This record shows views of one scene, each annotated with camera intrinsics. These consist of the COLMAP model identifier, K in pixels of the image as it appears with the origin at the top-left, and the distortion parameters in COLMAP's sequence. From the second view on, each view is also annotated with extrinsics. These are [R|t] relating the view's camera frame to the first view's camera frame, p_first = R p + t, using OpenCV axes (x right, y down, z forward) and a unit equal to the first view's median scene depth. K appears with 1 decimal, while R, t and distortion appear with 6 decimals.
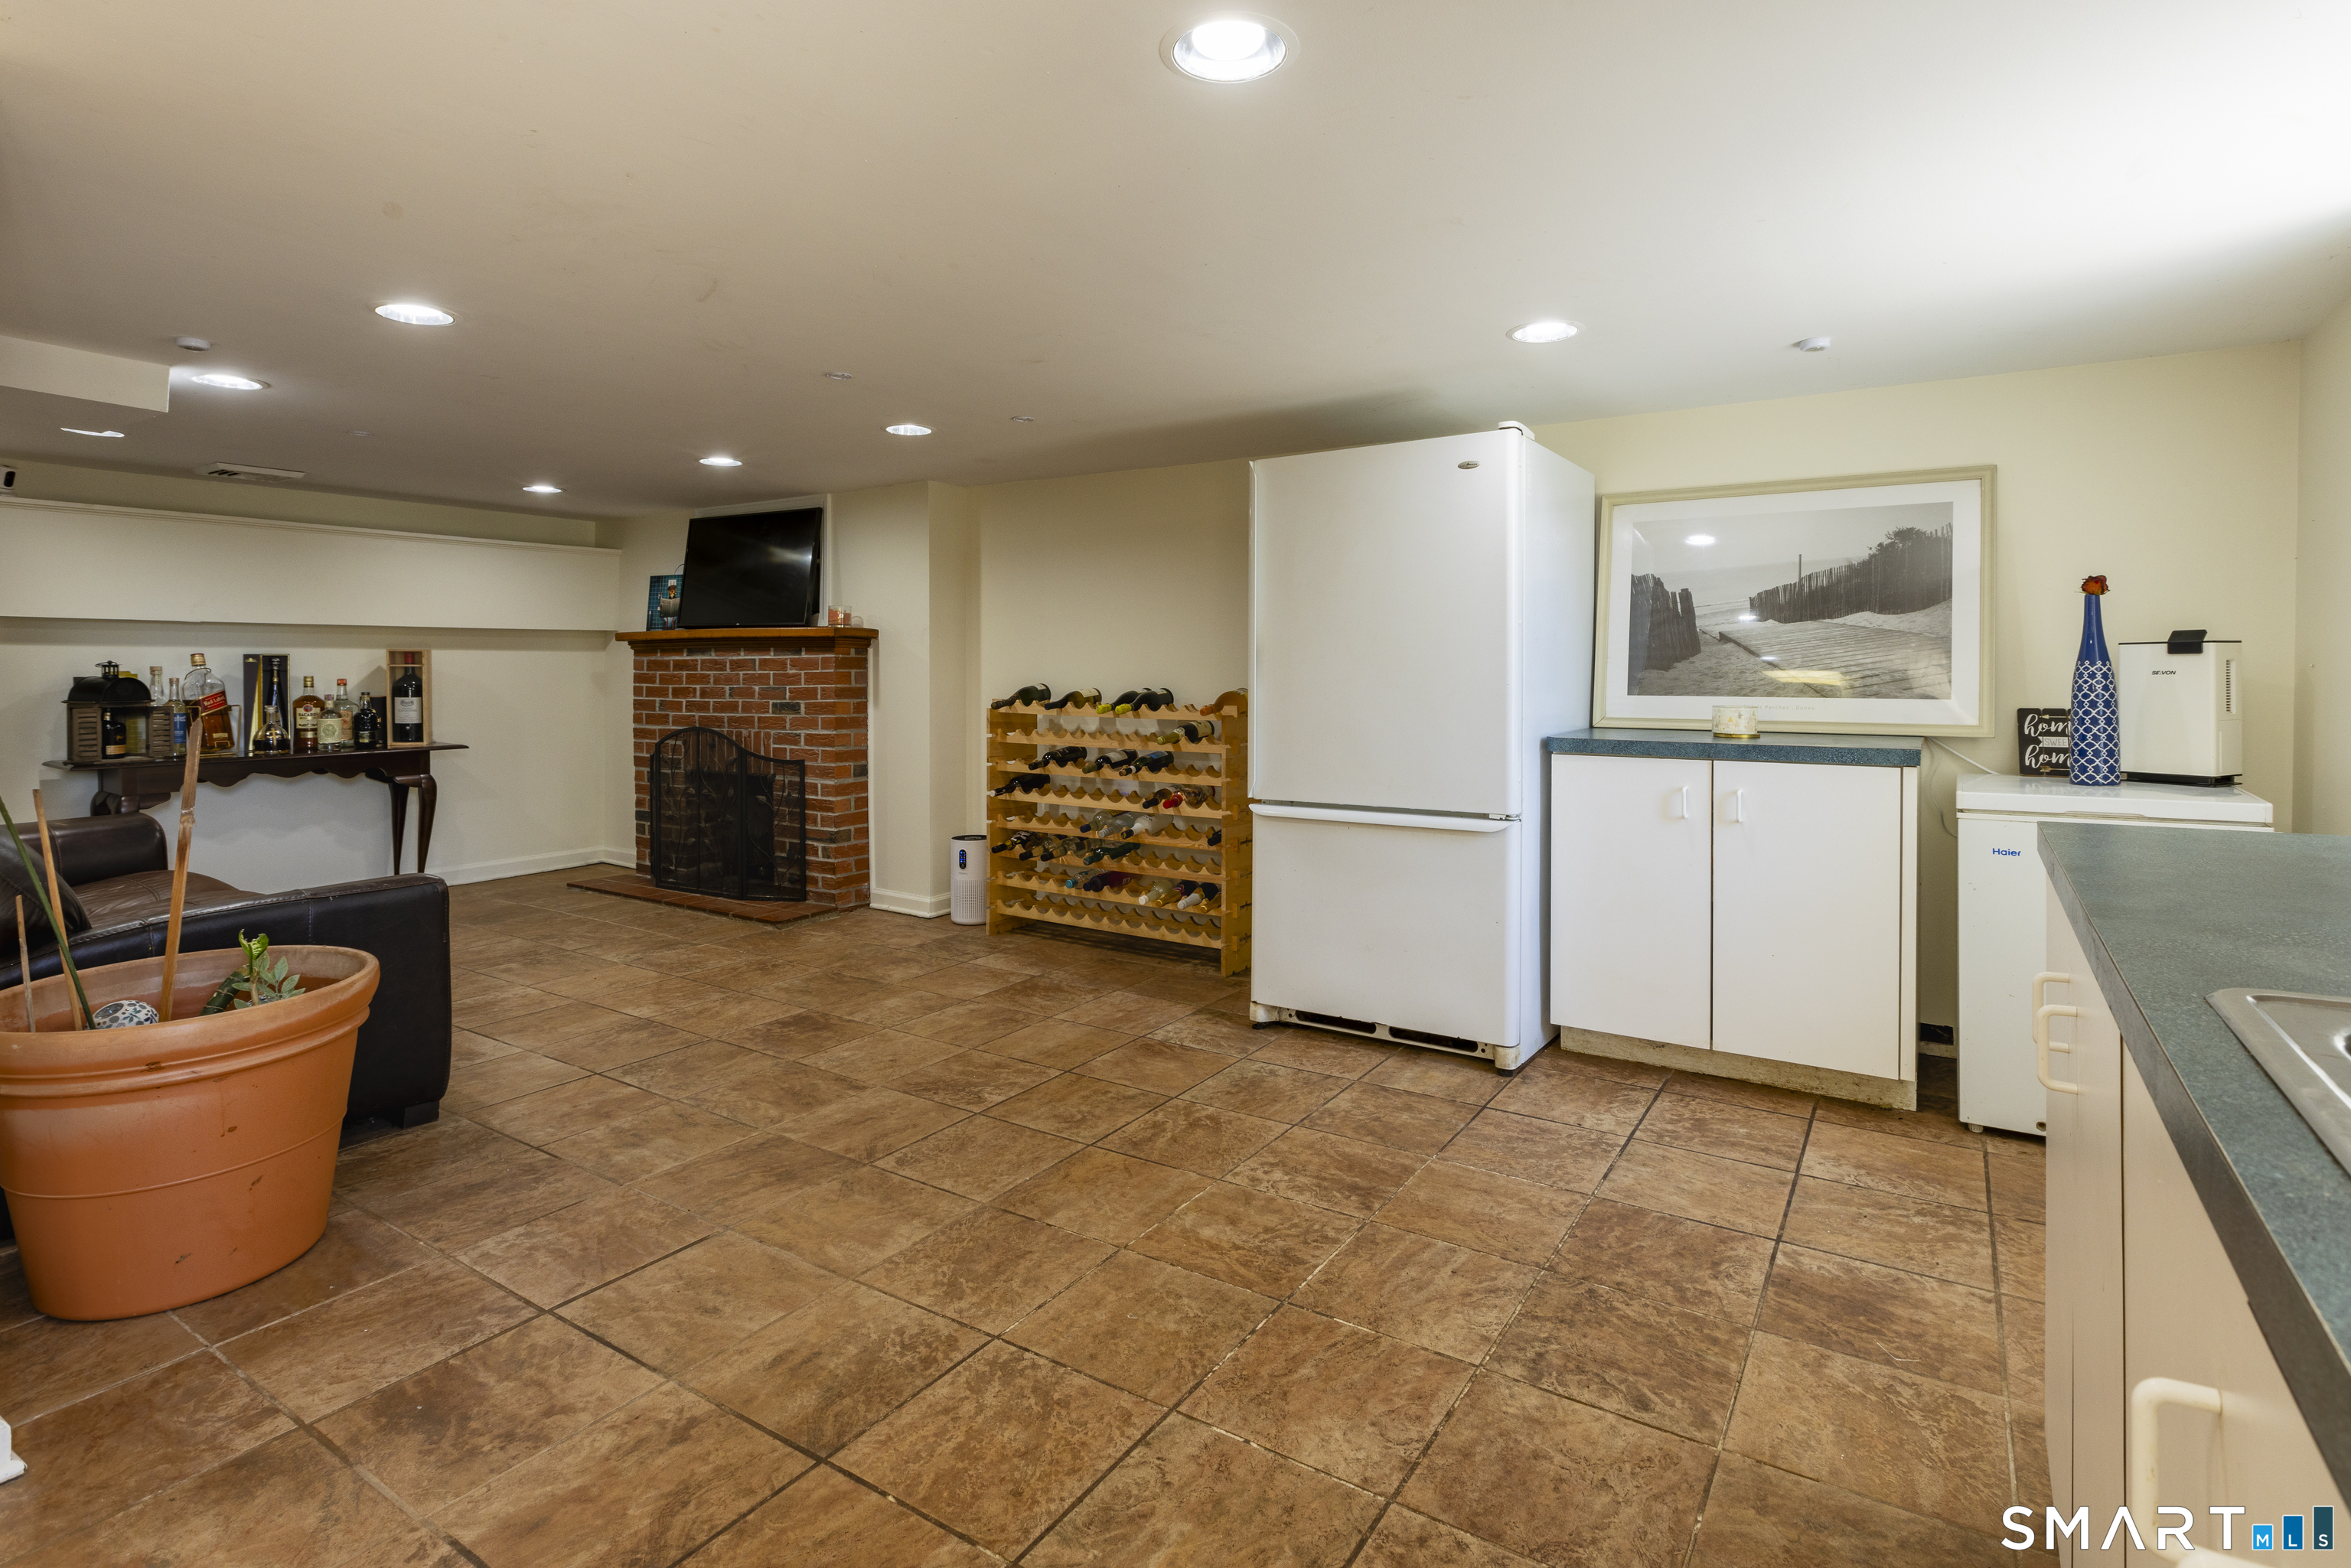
lens RADIAL K [[1164.7, 0, 1204.4], [0, 1164.7, 686.1], [0, 0, 1]] dist [-0.000612, 0.001018]
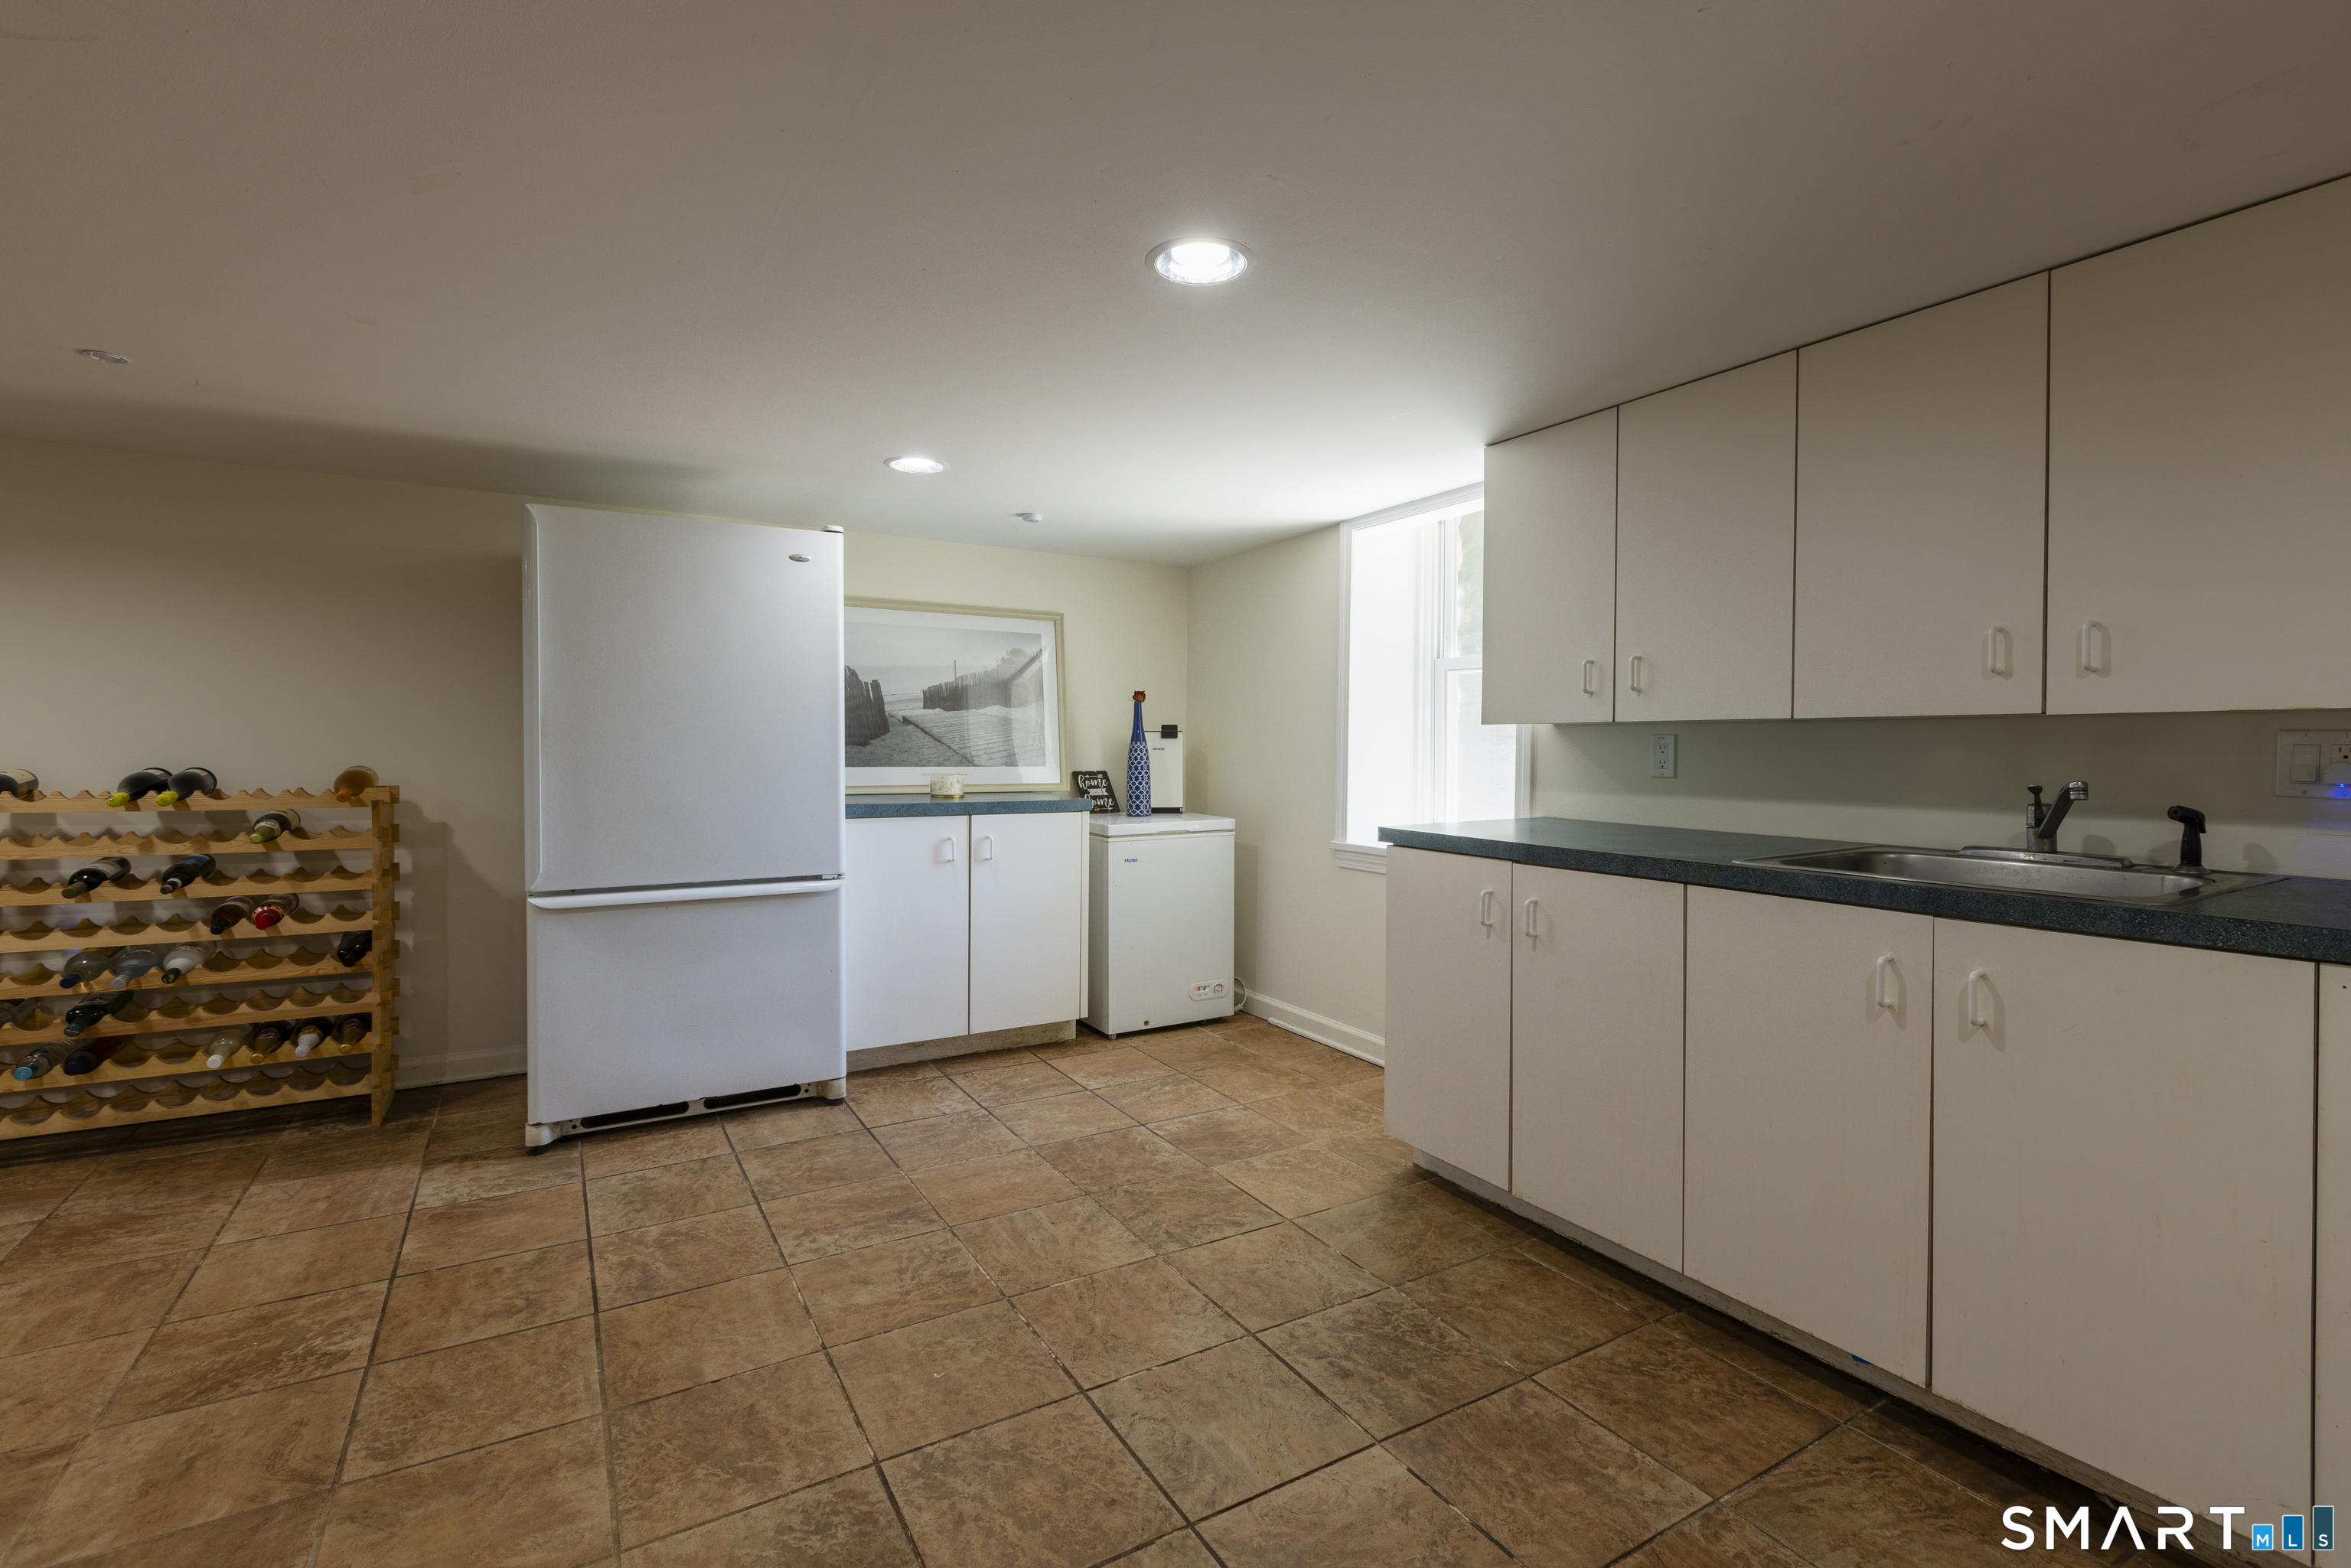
lens RADIAL K [[1045.5, 0, 1174.1], [0, 1045.5, 753.0], [0, 0, 1]] dist [-0.000906, -0.000043]
pose [[0.450243, -0.003164, 0.892900, -0.337449], [0.005327, 0.999985, 0.000857, -0.004087], [-0.892890, 0.004371, 0.450254, 0.167618]]
